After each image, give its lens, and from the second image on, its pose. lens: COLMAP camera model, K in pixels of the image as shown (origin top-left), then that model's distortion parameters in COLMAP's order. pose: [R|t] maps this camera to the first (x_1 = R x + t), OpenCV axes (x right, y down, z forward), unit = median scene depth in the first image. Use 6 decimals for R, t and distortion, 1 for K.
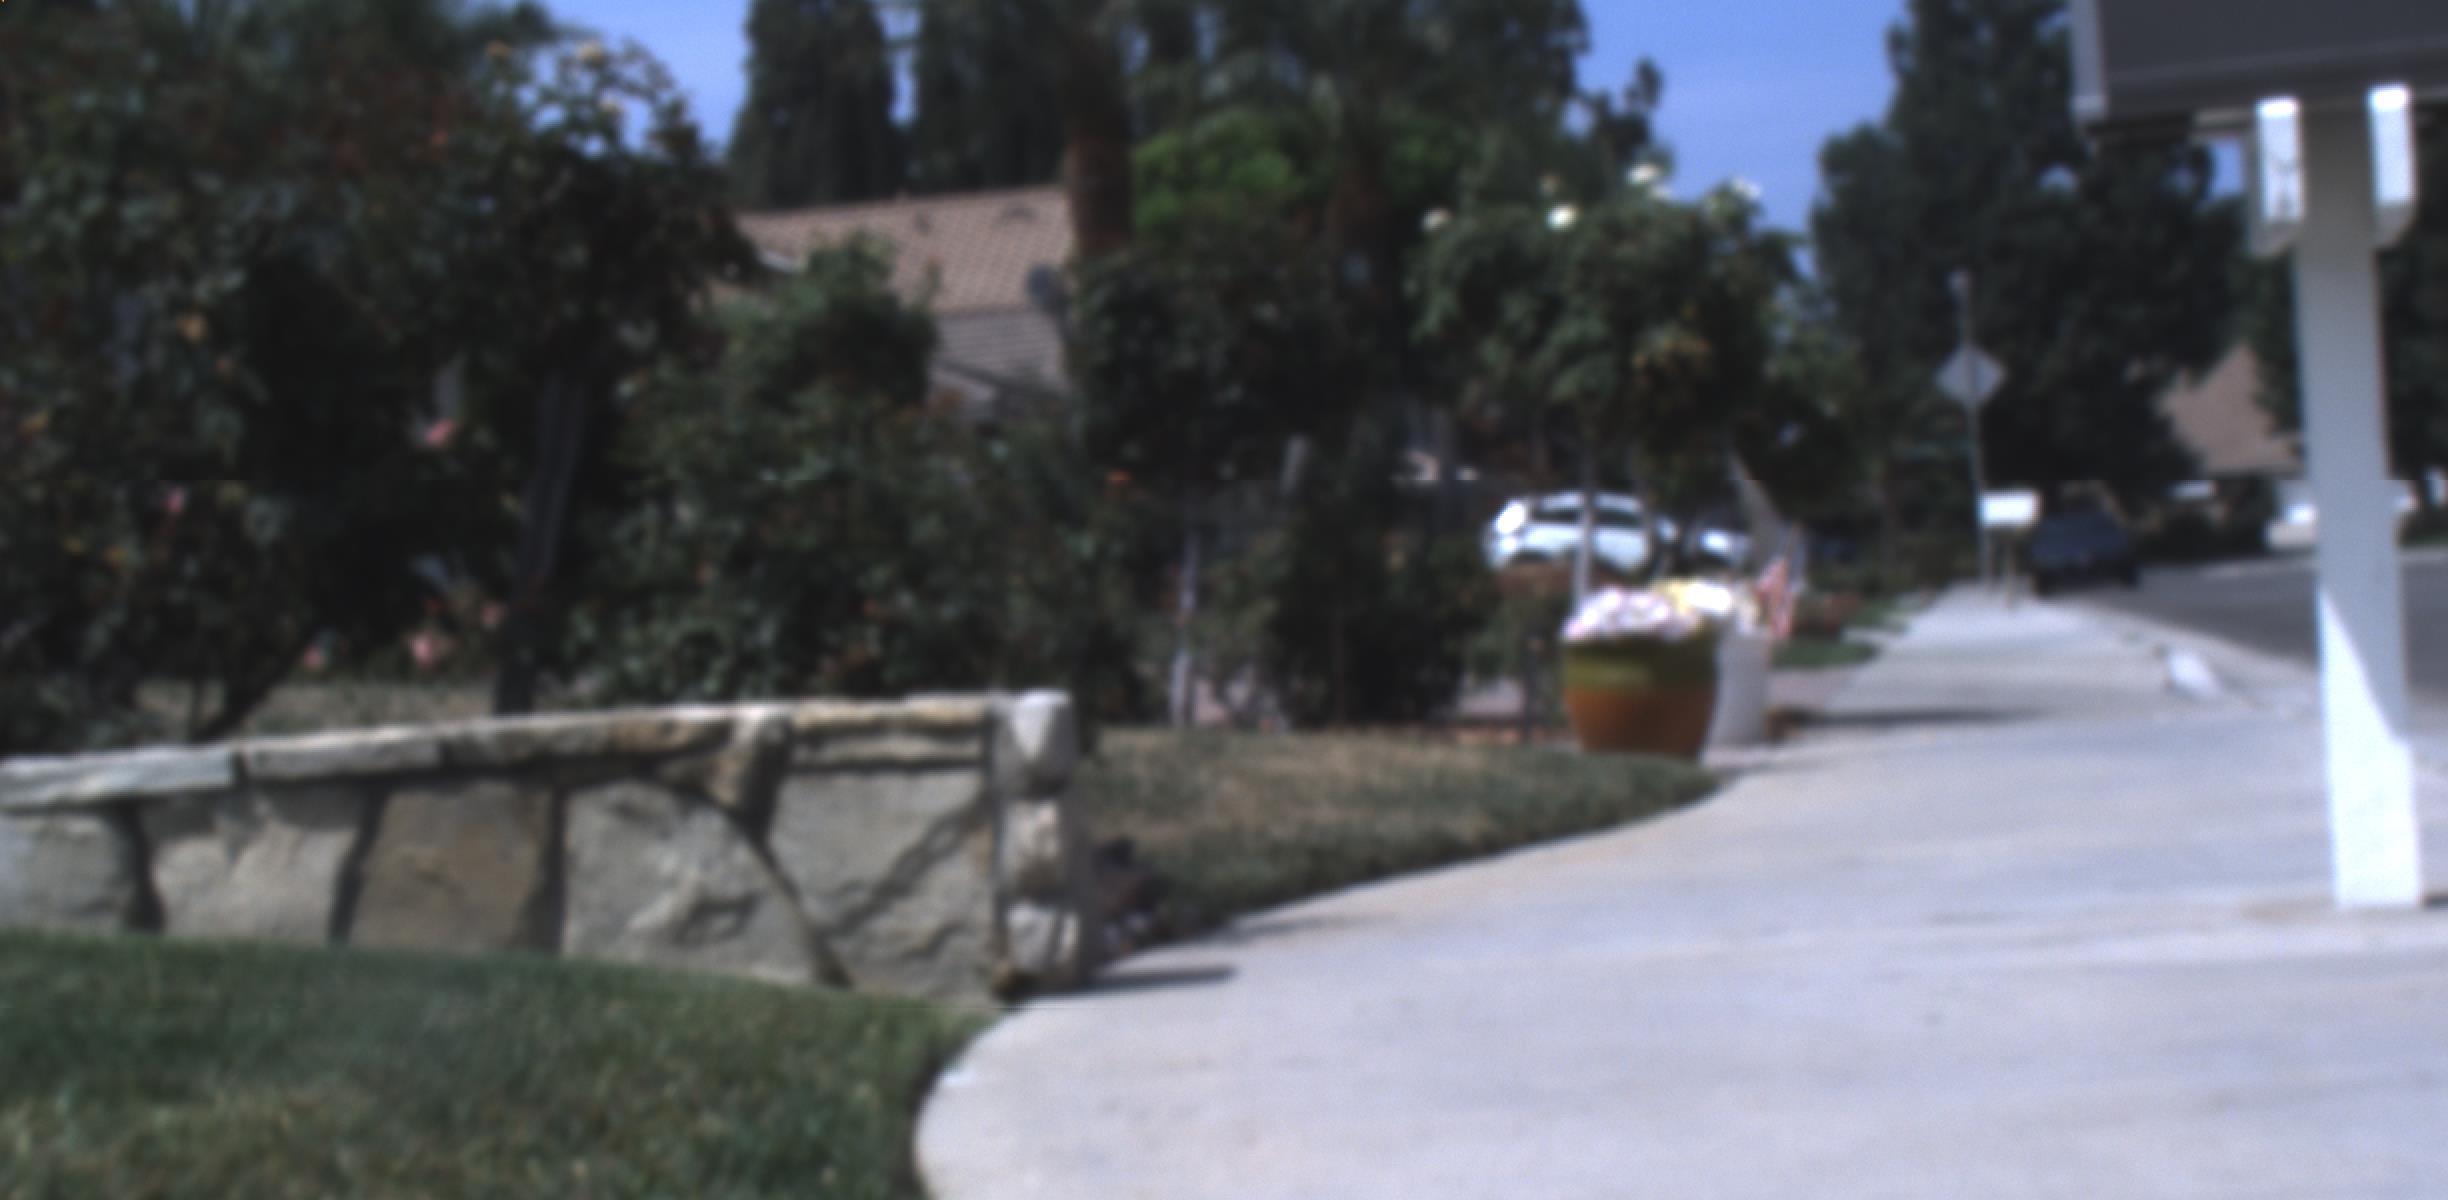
lens RADIAL K [[6062.6, 0, 1293.2], [0, 6062.6, 726.3], [0, 0, 1]] dist [0.114571, 0.000000]
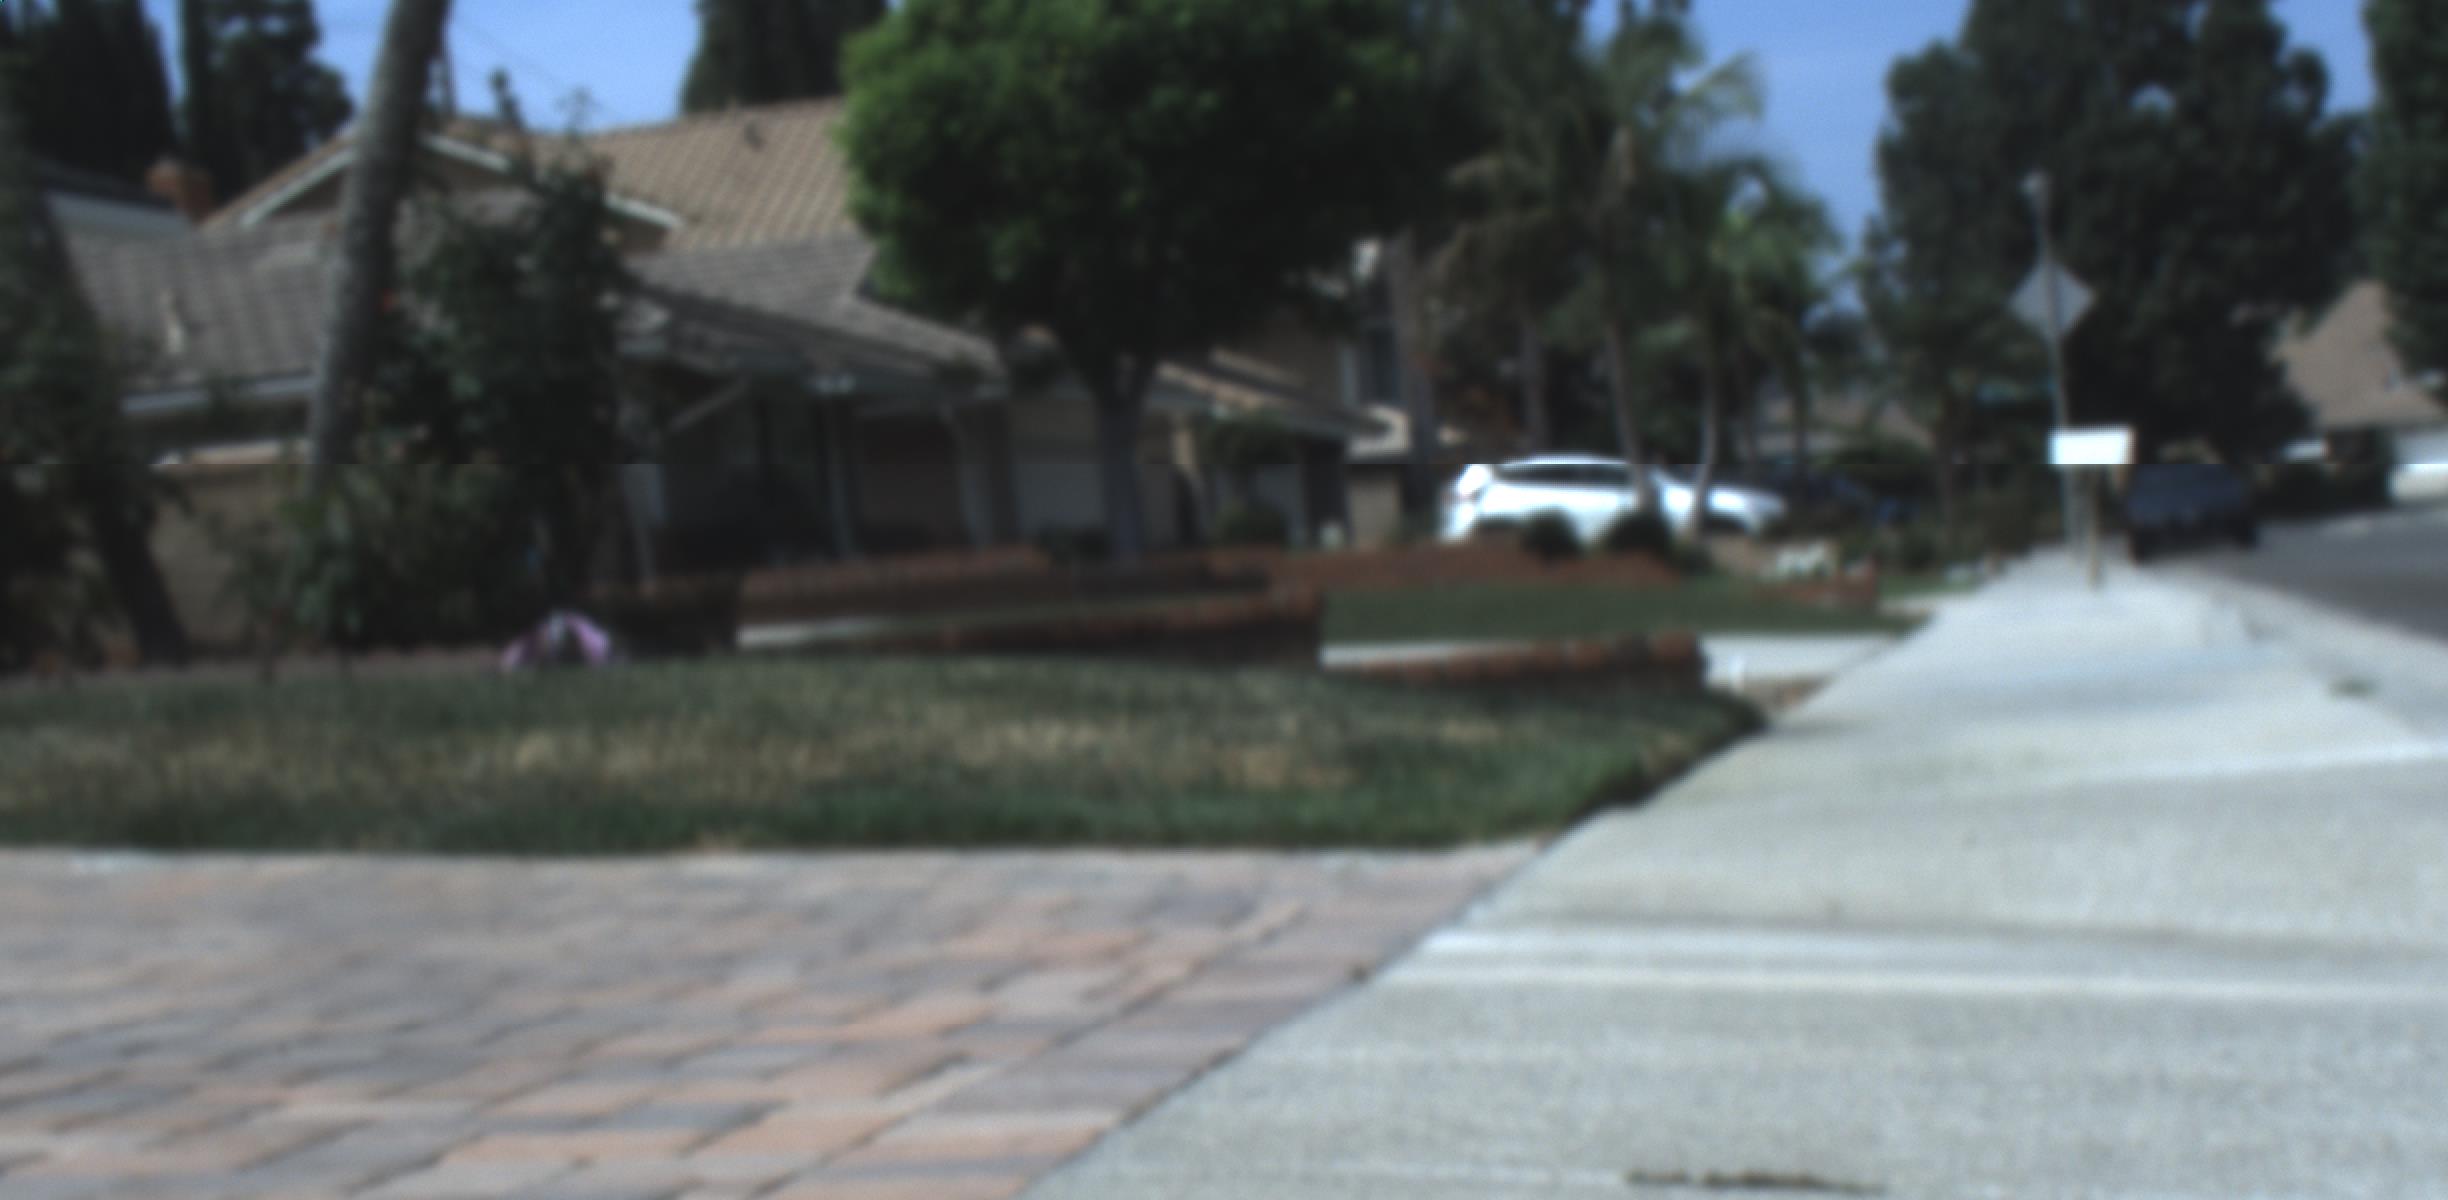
lens RADIAL K [[6062.6, 0, 1296.4], [0, 6062.6, 744.6], [0, 0, 1]] dist [0.114571, 0.000000]
pose [[0.999678, -0.019446, -0.016298, 0.124472], [0.019536, 0.999795, 0.005343, -0.023419], [0.016191, -0.005659, 0.999853, 1.015720]]
